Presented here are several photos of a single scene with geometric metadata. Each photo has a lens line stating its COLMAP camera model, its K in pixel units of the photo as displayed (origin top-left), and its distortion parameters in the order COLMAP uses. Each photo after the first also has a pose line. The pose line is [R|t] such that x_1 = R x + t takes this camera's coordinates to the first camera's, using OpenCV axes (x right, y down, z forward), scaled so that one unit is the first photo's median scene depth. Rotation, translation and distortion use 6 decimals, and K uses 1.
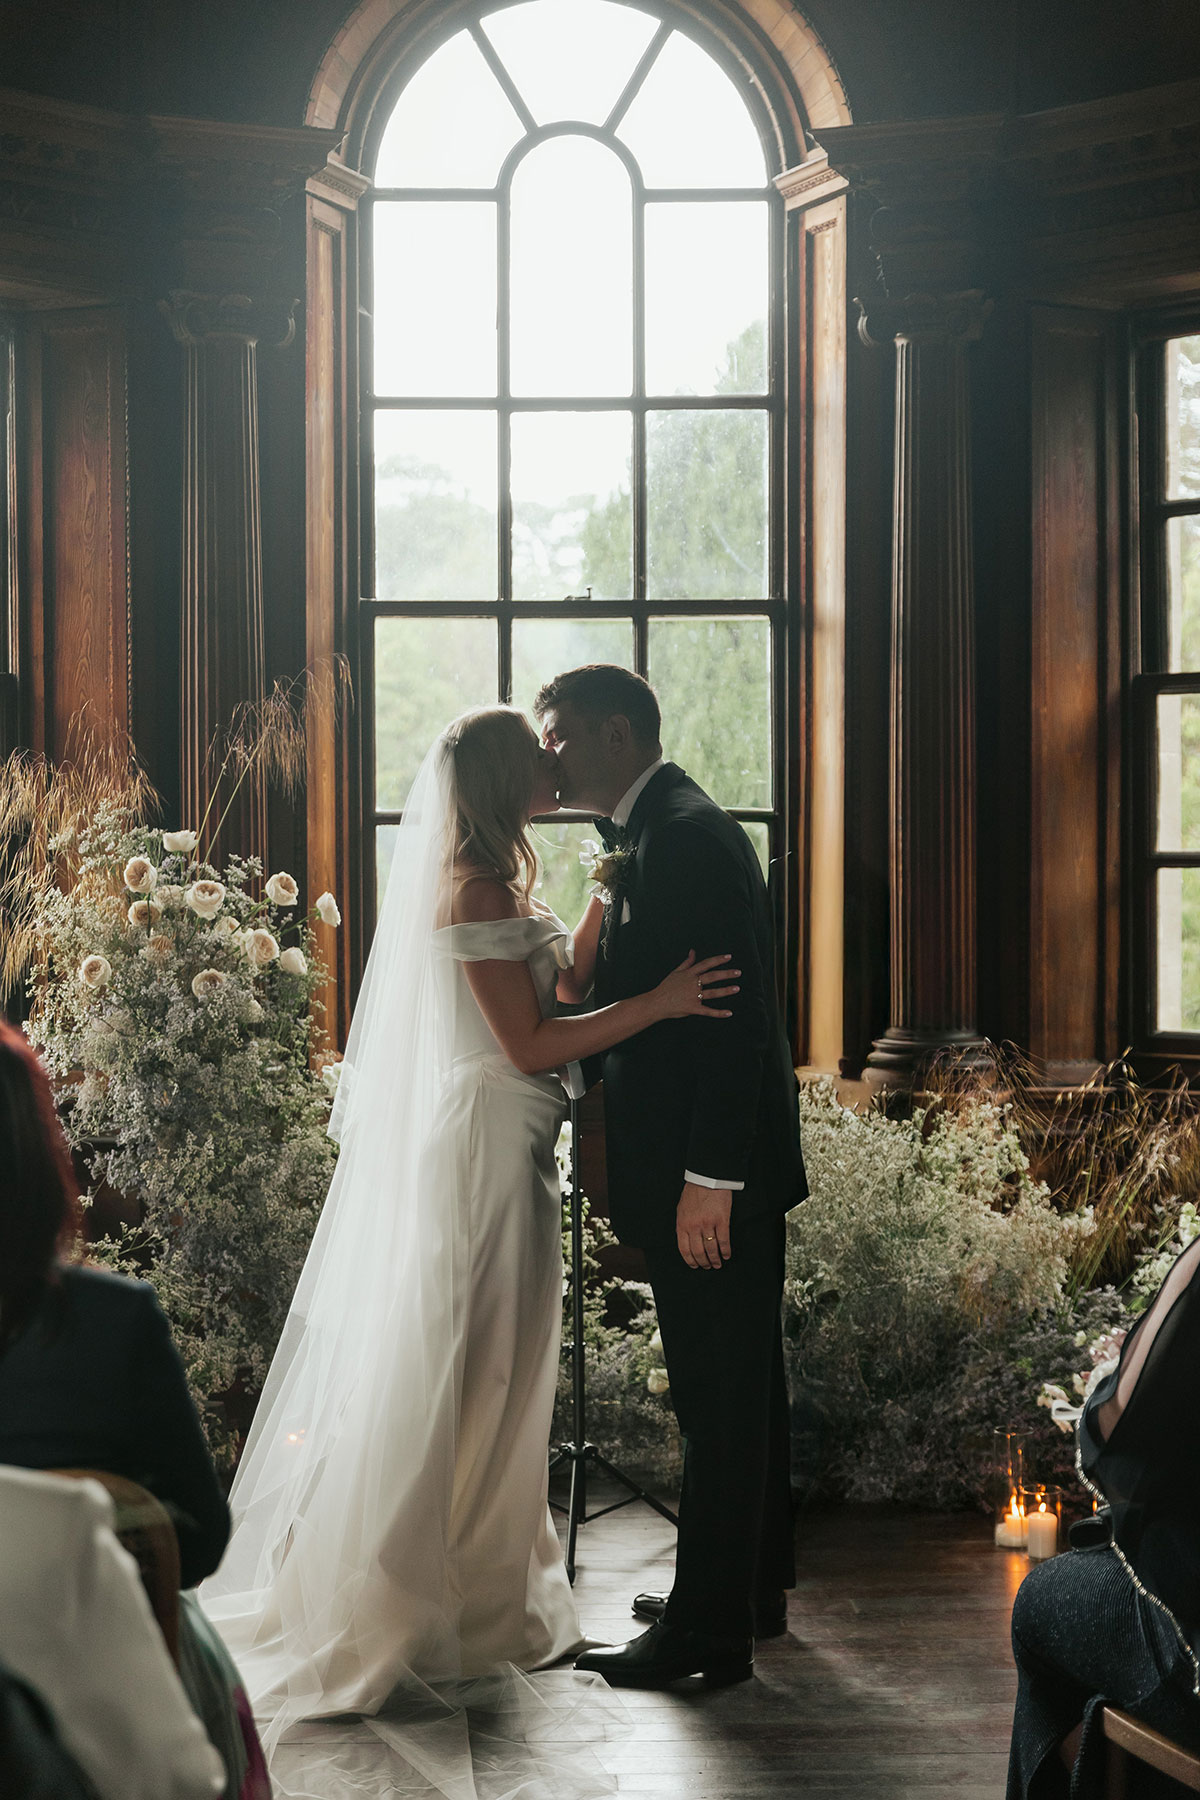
lens RADIAL K [[3018.8, 0, 600.0], [0, 3018.8, 900.0], [0, 0, 1]] dist [-0.000023, -0.169604]
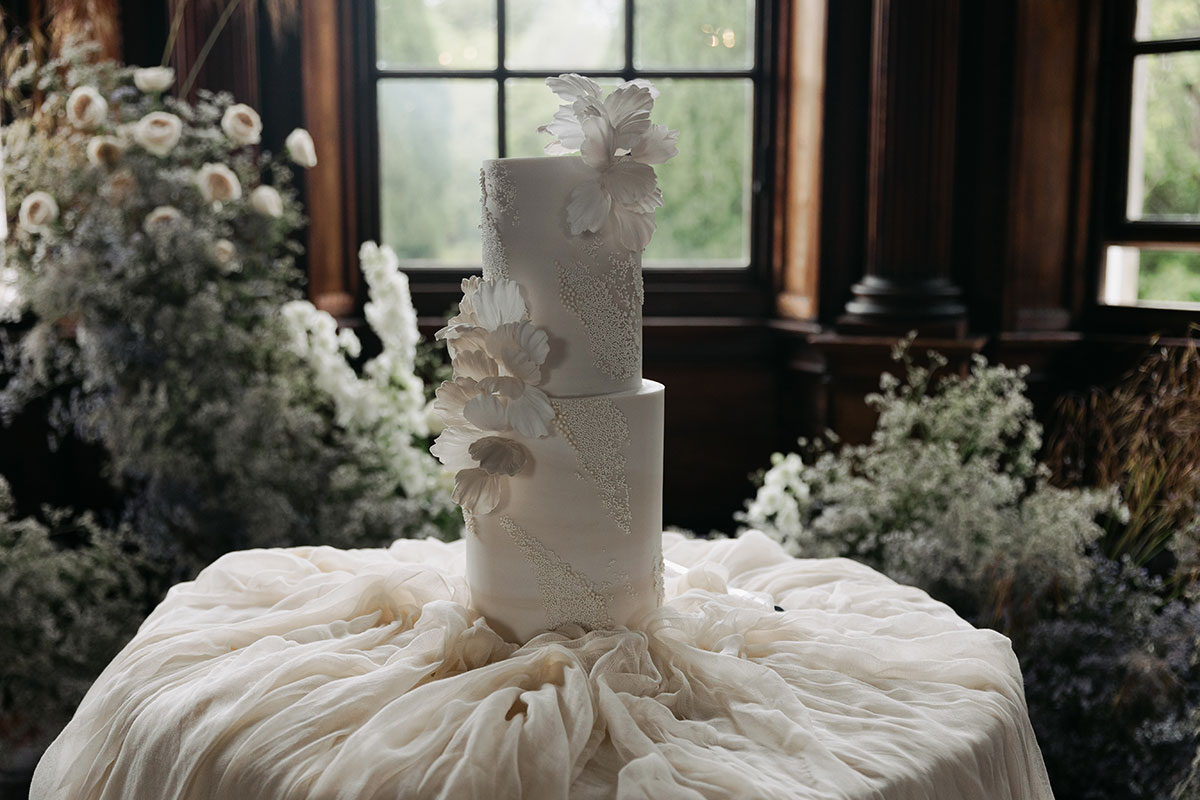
lens RADIAL K [[2012.6, 0, 600.0], [0, 2012.6, 400.0], [0, 0, 1]] dist [-0.000023, -0.169604]
pose [[0.999862, 0.011067, -0.012351, 0.015442], [-0.009598, 0.993523, 0.113227, 0.009182], [0.013524, -0.113093, 0.993492, 0.346690]]
